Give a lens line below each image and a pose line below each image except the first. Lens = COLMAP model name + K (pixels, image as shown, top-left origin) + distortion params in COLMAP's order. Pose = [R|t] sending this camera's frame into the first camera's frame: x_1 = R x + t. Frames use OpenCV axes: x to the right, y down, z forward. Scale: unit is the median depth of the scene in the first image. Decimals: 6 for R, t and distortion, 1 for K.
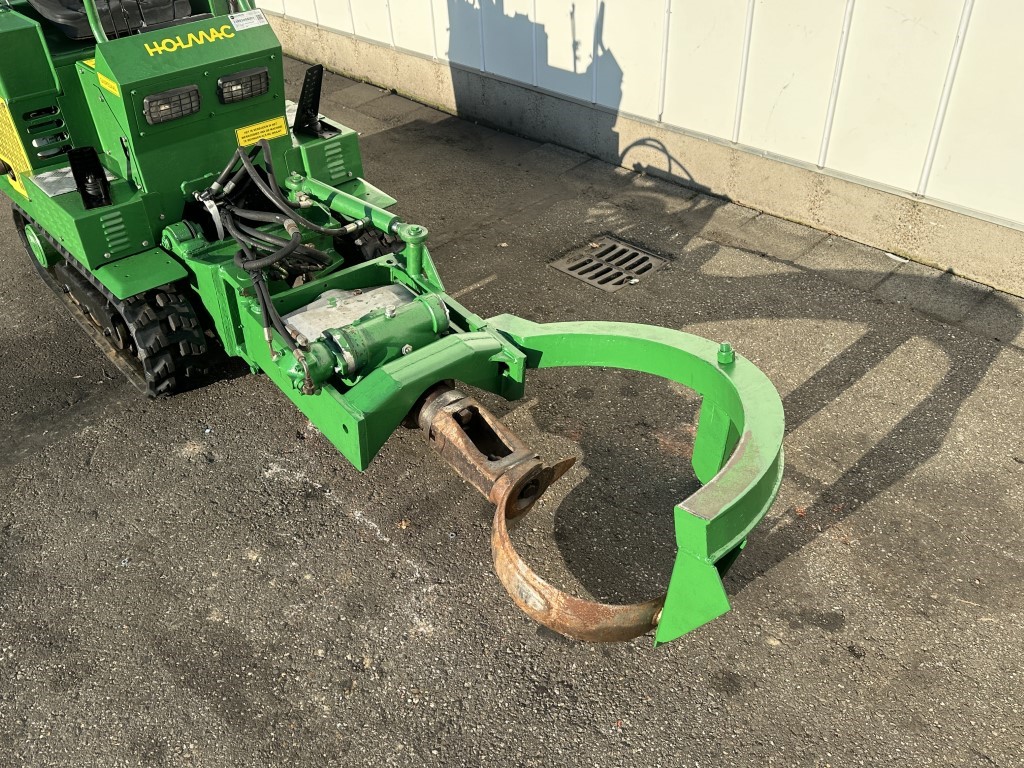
lens RADIAL K [[860.8, 0, 523.8], [0, 860.8, 381.6], [0, 0, 1]] dist [0.133492, -0.243449]
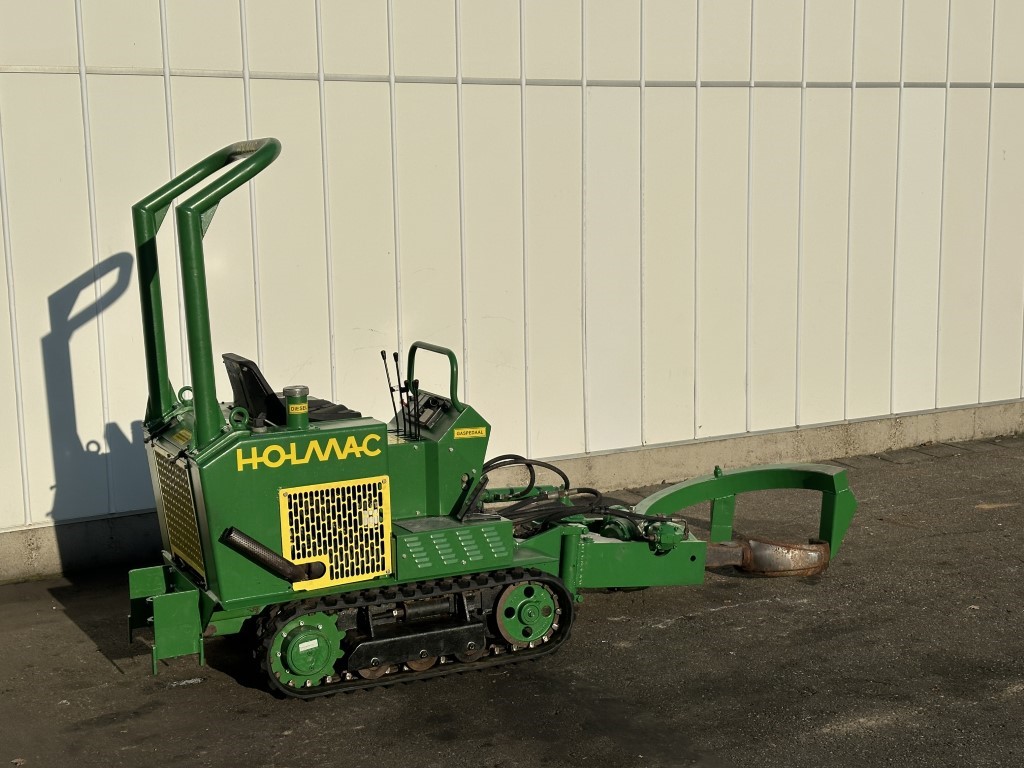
lens RADIAL K [[1421.6, 0, 517.6], [0, 1421.6, 381.4], [0, 0, 1]] dist [0.143566, -0.264326]
pose [[0.268235, -0.106321, 0.957468, -1.799527], [0.574945, 0.815145, -0.070554, -0.139743], [-0.772974, 0.569417, 0.279779, 0.181478]]
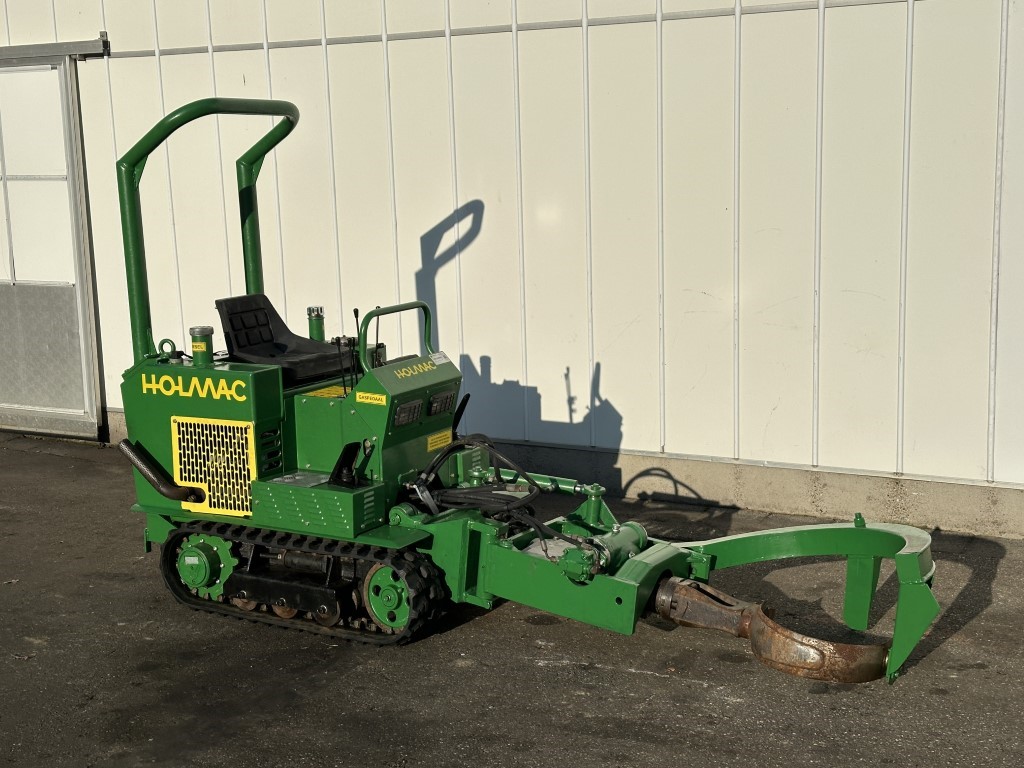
lens RADIAL K [[1421.6, 0, 517.6], [0, 1421.6, 381.4], [0, 0, 1]] dist [0.143566, -0.264326]
pose [[0.954077, -0.039595, 0.296933, -0.626184], [0.171071, 0.885714, -0.431562, 0.427743], [-0.245909, 0.462540, 0.851813, -0.641654]]
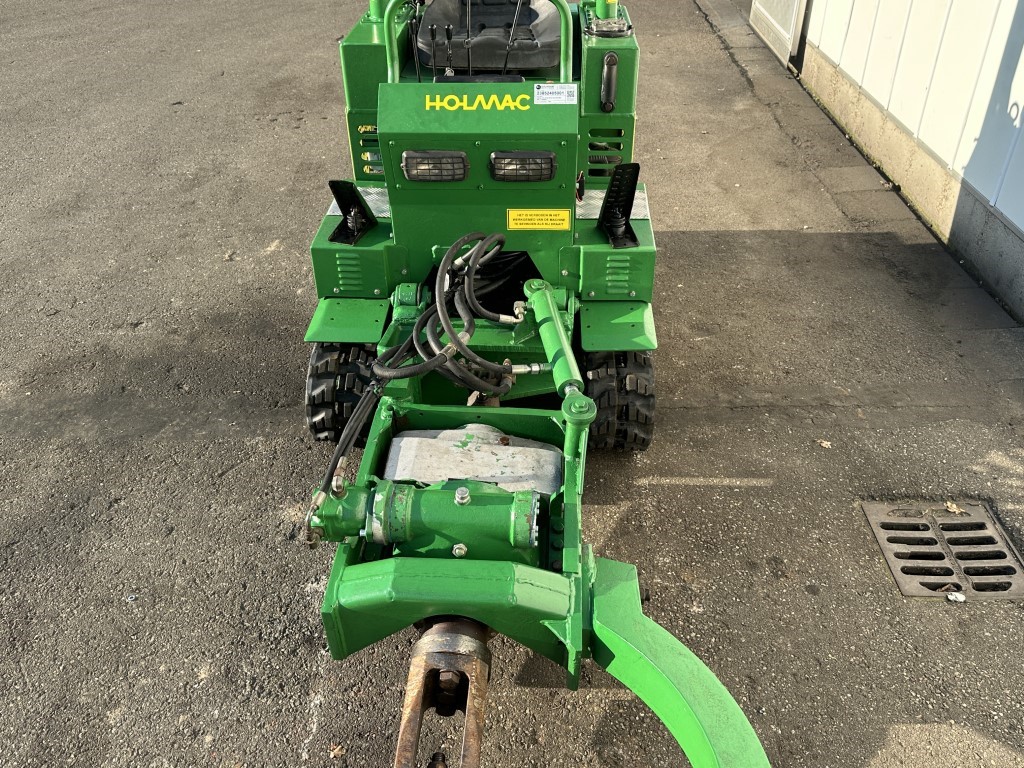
lens RADIAL K [[846.2, 0, 512.0], [0, 846.2, 384.0], [0, 0, 1]] dist [0.134547, -0.246073]
pose [[0.715423, 0.427428, -0.552698, 0.165251], [-0.423886, 0.894361, 0.142966, -0.194883], [0.555419, 0.132000, 0.821027, 0.253016]]
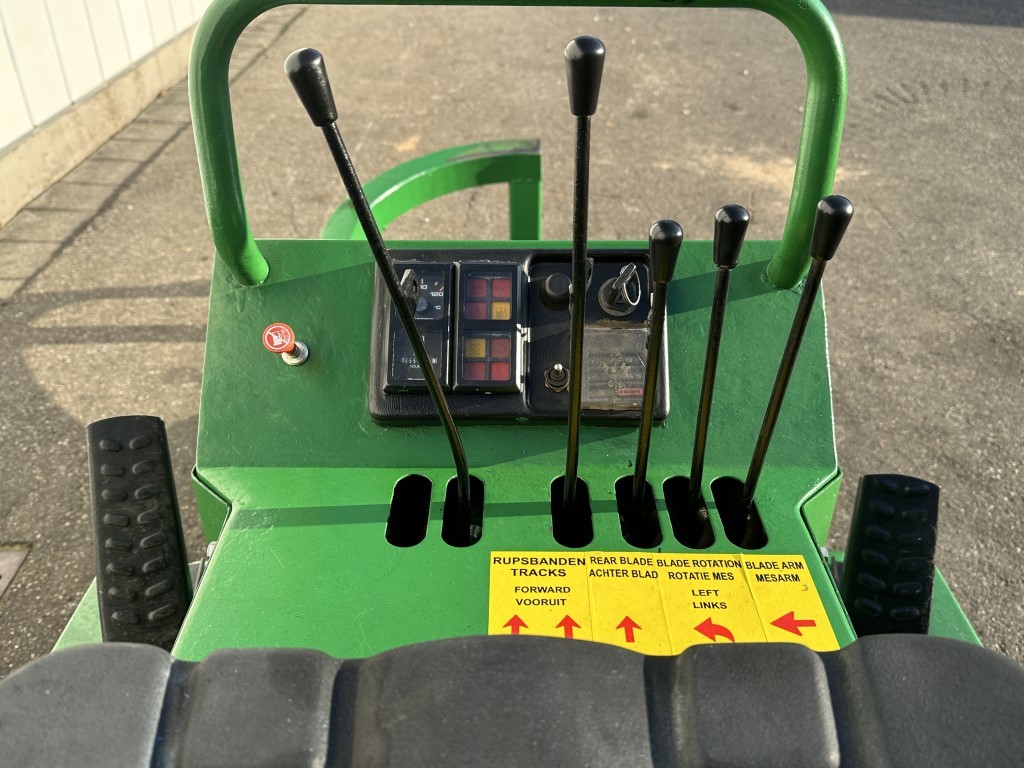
lens RADIAL K [[846.2, 0, 512.0], [0, 846.2, 384.0], [0, 0, 1]] dist [0.134547, -0.246073]
pose [[-0.737394, -0.331196, 0.588693, -0.398524], [0.419685, 0.458245, 0.783503, -0.427970], [-0.529258, 0.824816, -0.198909, 0.776514]]
